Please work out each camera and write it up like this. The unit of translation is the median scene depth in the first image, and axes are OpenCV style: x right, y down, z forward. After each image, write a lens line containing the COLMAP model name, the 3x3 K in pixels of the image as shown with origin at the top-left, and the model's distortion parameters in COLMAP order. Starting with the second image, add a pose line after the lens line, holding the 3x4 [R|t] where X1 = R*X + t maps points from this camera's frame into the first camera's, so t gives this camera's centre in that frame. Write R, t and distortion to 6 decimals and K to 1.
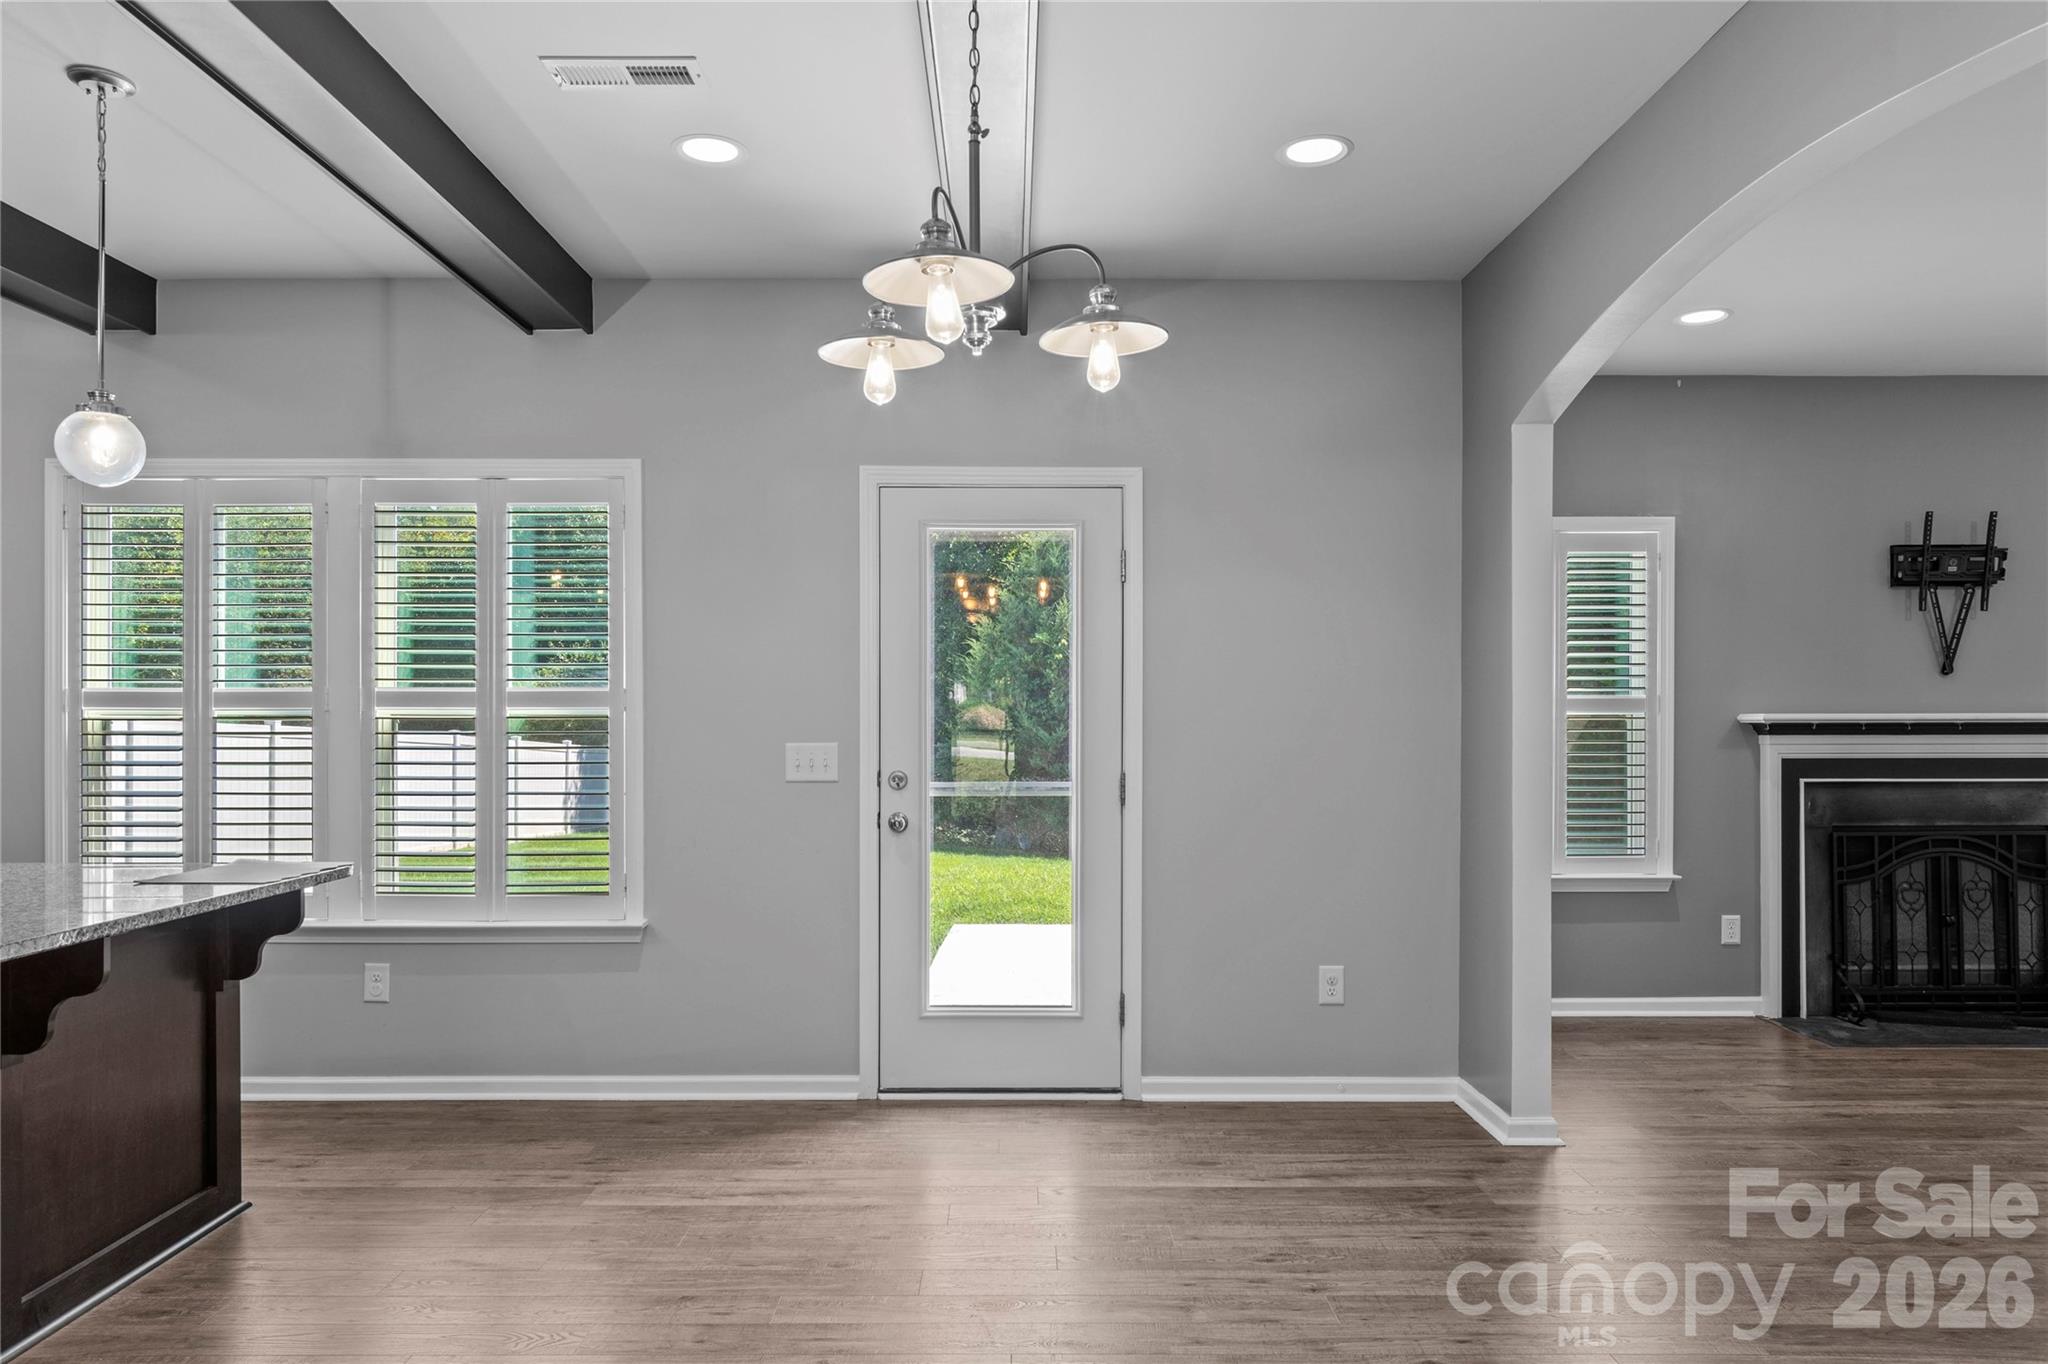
lens RADIAL K [[1277.0, 0, 1037.3], [0, 1277.0, 721.1], [0, 0, 1]] dist [-0.005512, 0.007045]
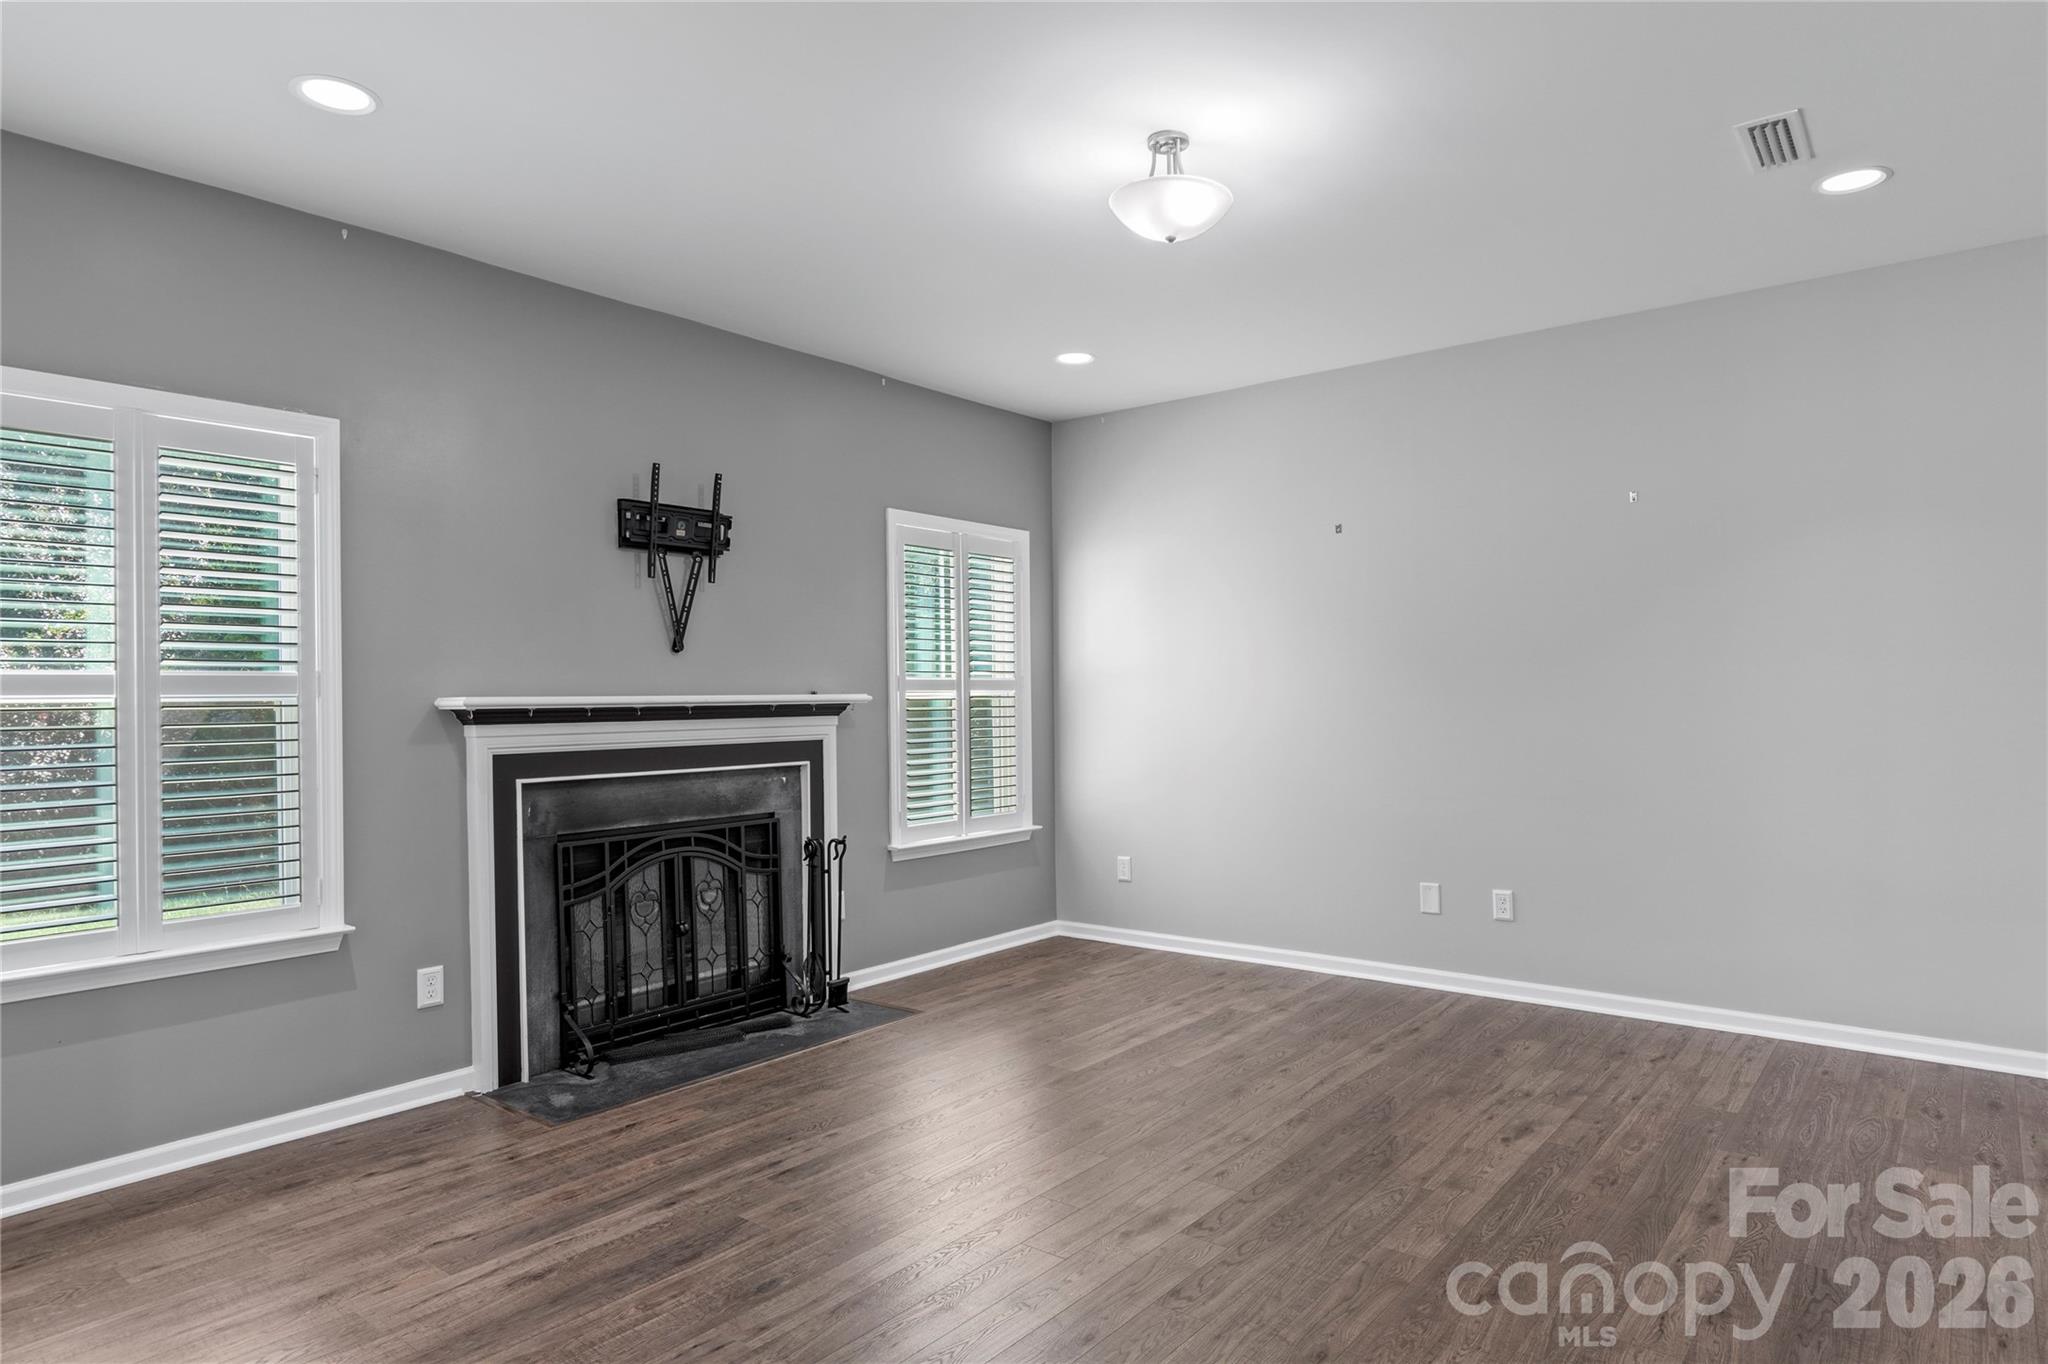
lens RADIAL K [[1169.1, 0, 1039.4], [0, 1169.1, 707.0], [0, 0, 1]] dist [0.001949, 0.000081]
pose [[0.629735, -0.012484, 0.776710, 0.240196], [0.011058, 0.999914, 0.007106, -0.001374], [-0.776732, 0.004113, 0.629818, 0.293339]]
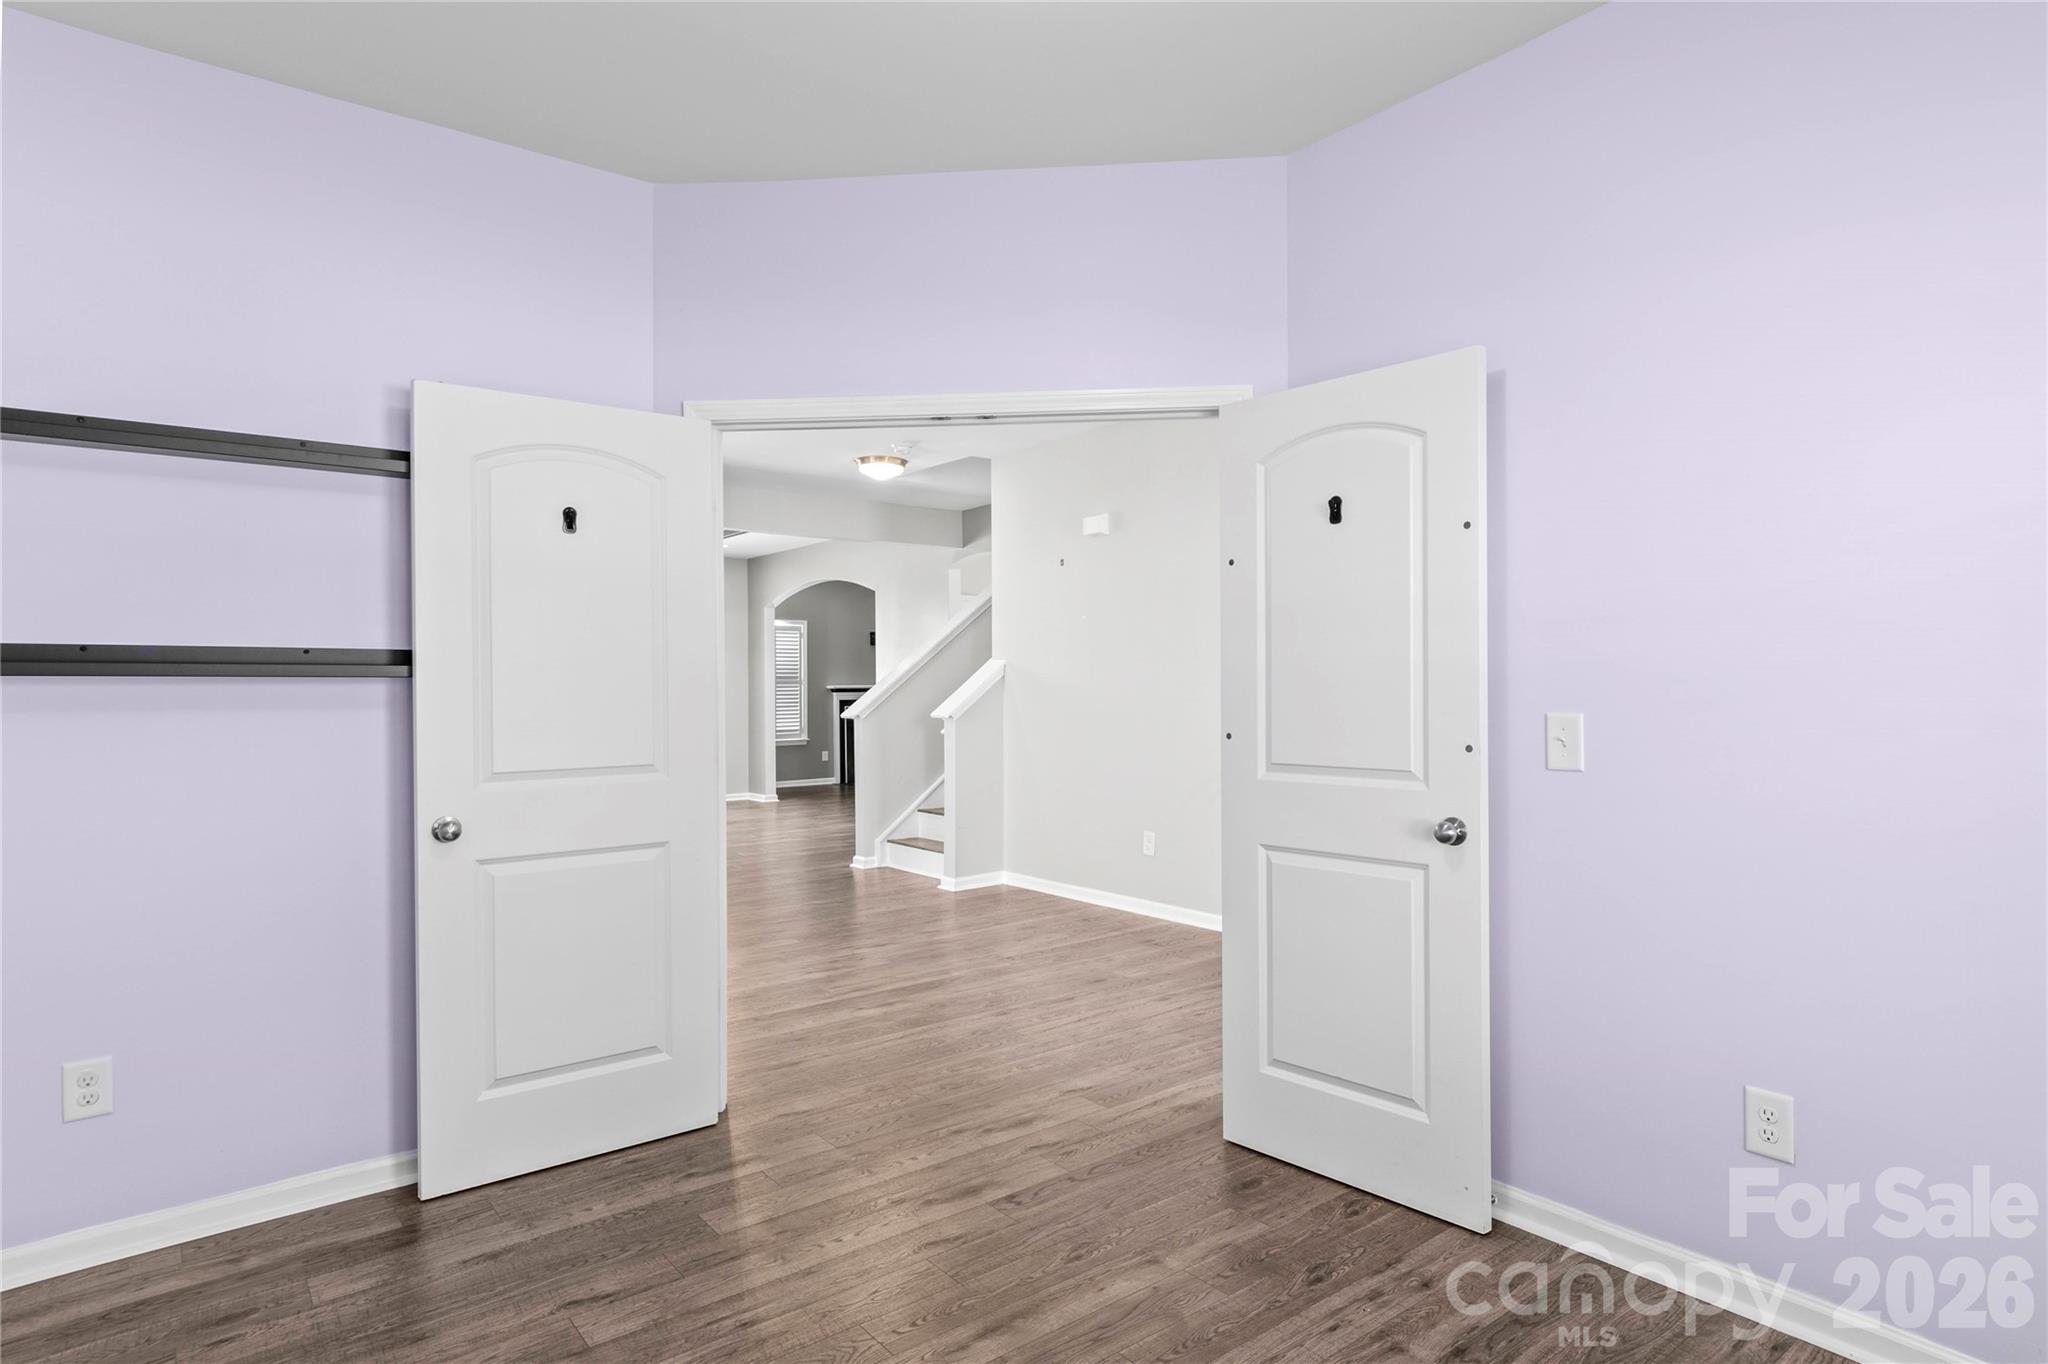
lens RADIAL K [[1125.7, 0, 1063.2], [0, 1125.7, 684.5], [0, 0, 1]] dist [0.020611, 0.000124]
pose [[0.777555, -0.005233, 0.628793, -0.711702], [0.008936, 0.999956, -0.002728, 0.003851], [-0.628751, 0.007740, 0.777568, -1.465440]]
